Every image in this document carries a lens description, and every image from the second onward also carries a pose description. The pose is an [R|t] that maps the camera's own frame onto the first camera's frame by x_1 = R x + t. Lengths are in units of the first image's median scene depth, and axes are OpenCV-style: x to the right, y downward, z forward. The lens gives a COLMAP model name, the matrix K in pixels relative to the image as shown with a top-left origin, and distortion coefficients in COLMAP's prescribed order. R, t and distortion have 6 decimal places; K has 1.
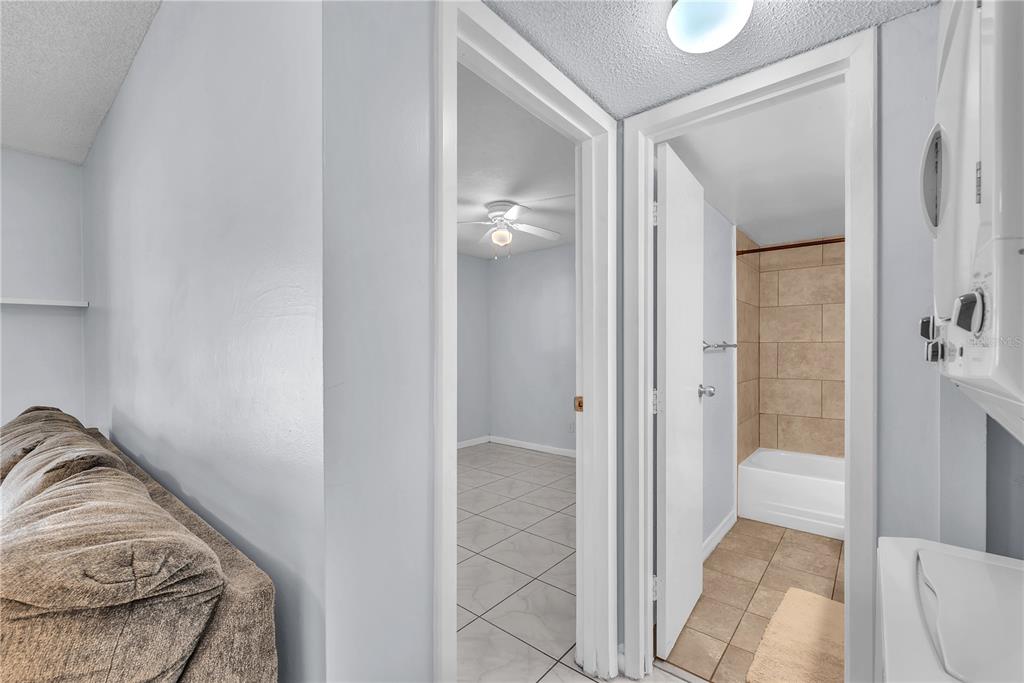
lens RADIAL K [[430.0, 0, 508.2], [0, 430.0, 348.2], [0, 0, 1]] dist [-0.001140, 0.000167]
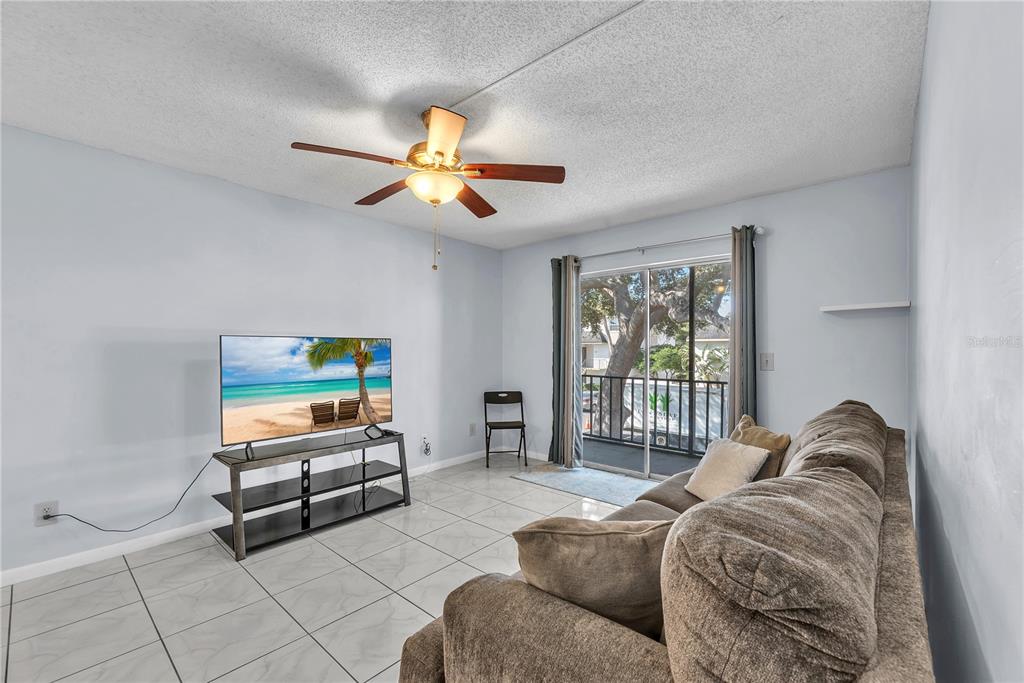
lens RADIAL K [[430.0, 0, 516.3], [0, 430.0, 351.5], [0, 0, 1]] dist [-0.001140, 0.000167]
pose [[-0.015527, 0.007586, -0.999851, 0.088388], [0.002504, 0.999968, 0.007548, -0.003657], [0.999876, -0.002386, -0.015546, 0.421111]]
